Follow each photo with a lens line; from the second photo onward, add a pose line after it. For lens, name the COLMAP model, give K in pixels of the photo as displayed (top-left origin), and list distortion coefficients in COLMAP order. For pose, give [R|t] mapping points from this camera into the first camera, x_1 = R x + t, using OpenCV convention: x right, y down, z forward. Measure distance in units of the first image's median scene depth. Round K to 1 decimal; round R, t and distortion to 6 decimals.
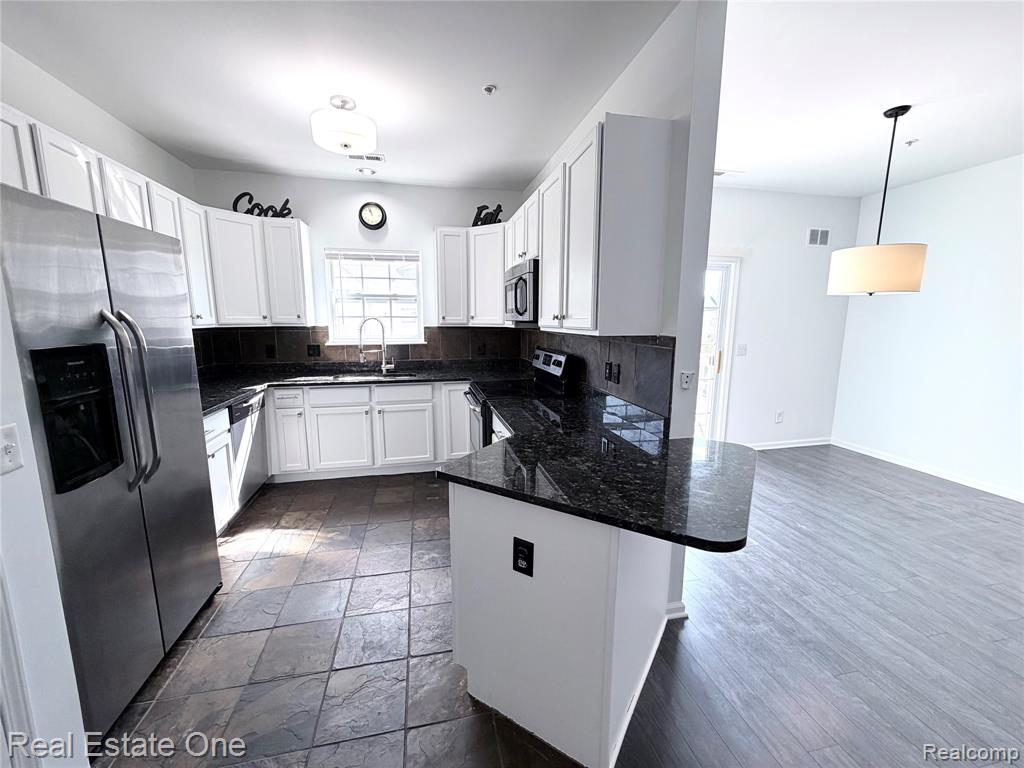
lens RADIAL K [[408.9, 0, 509.6], [0, 408.9, 384.4], [0, 0, 1]] dist [0.001994, -0.000112]
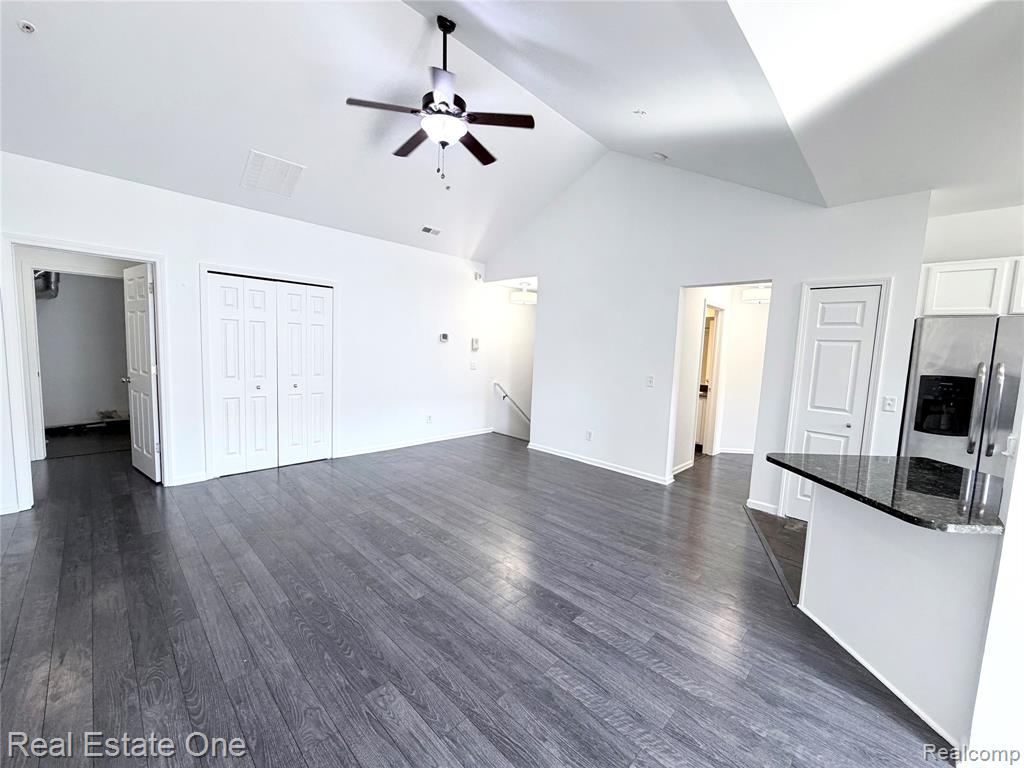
lens RADIAL K [[408.9, 0, 509.6], [0, 408.9, 384.5], [0, 0, 1]] dist [0.001994, -0.000112]
pose [[-0.834989, 0.015808, -0.550039, 0.848403], [-0.128618, 0.966291, 0.223021, -0.091217], [0.535024, 0.256965, -0.804810, 0.559676]]
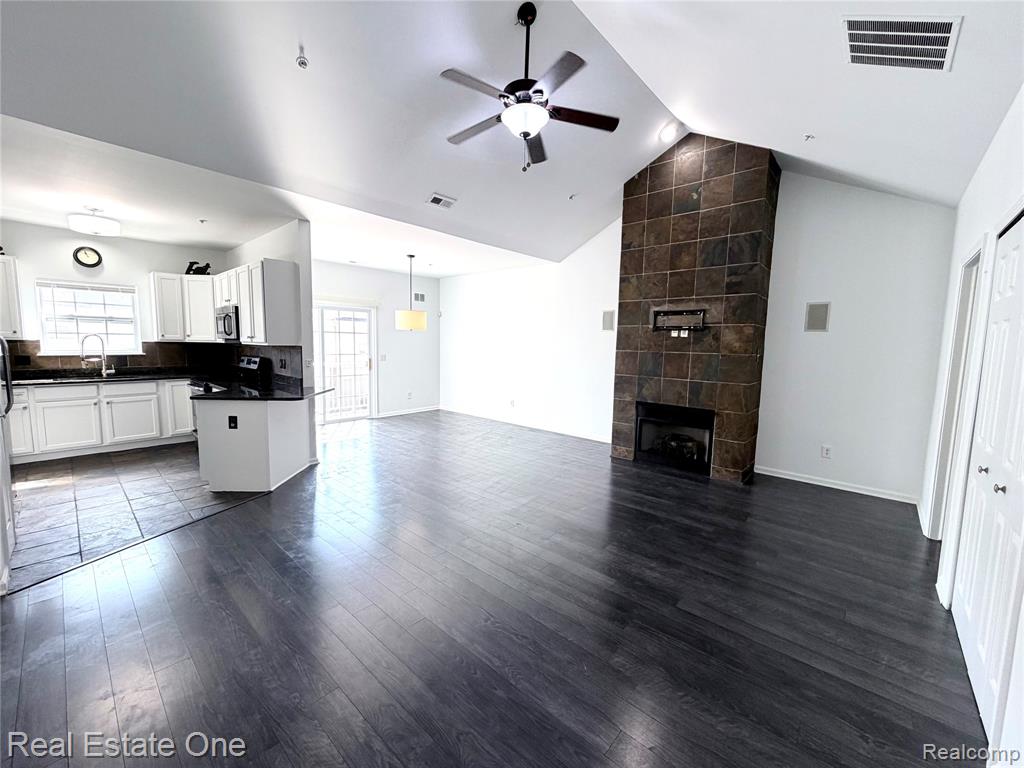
lens RADIAL K [[408.9, 0, 511.5], [0, 408.9, 385.4], [0, 0, 1]] dist [0.001994, -0.000112]
pose [[0.813475, -0.048043, 0.579612, -0.010515], [0.074575, 0.996972, -0.022028, 0.142758], [-0.576799, 0.061143, 0.814595, -0.921061]]
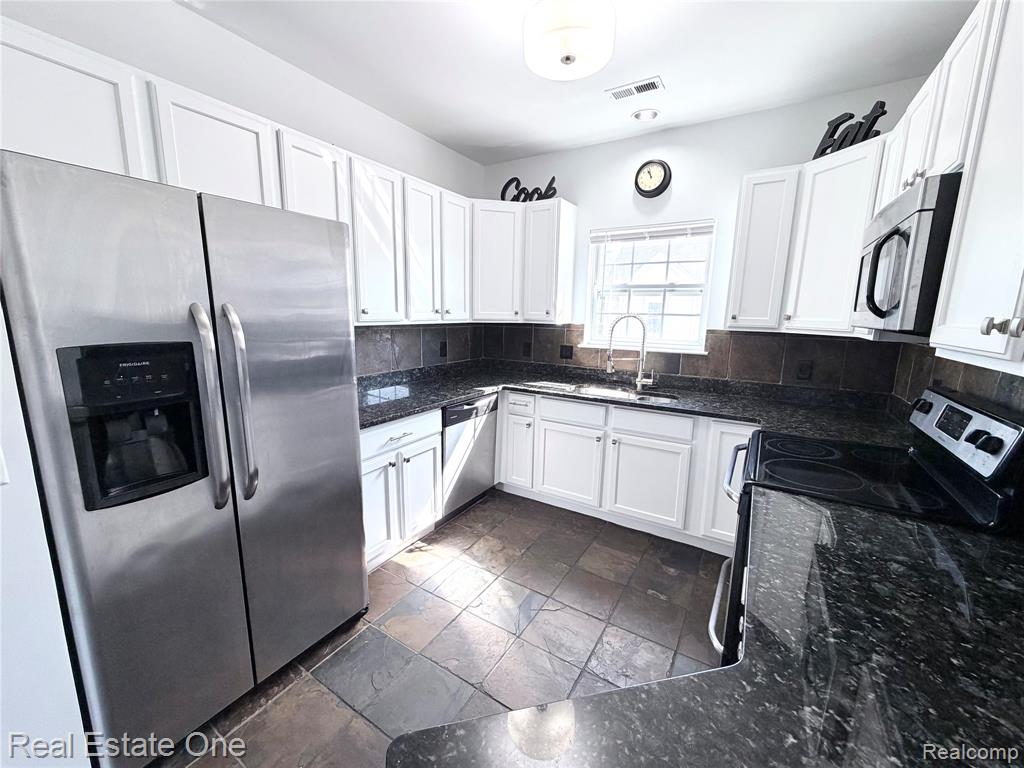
lens RADIAL K [[408.9, 0, 509.8], [0, 408.9, 384.2], [0, 0, 1]] dist [0.001994, -0.000112]
pose [[0.716629, 0.133282, -0.684601, 0.042694], [-0.126522, 0.990128, 0.060322, -0.058922], [0.685883, 0.043388, 0.726418, 0.328890]]
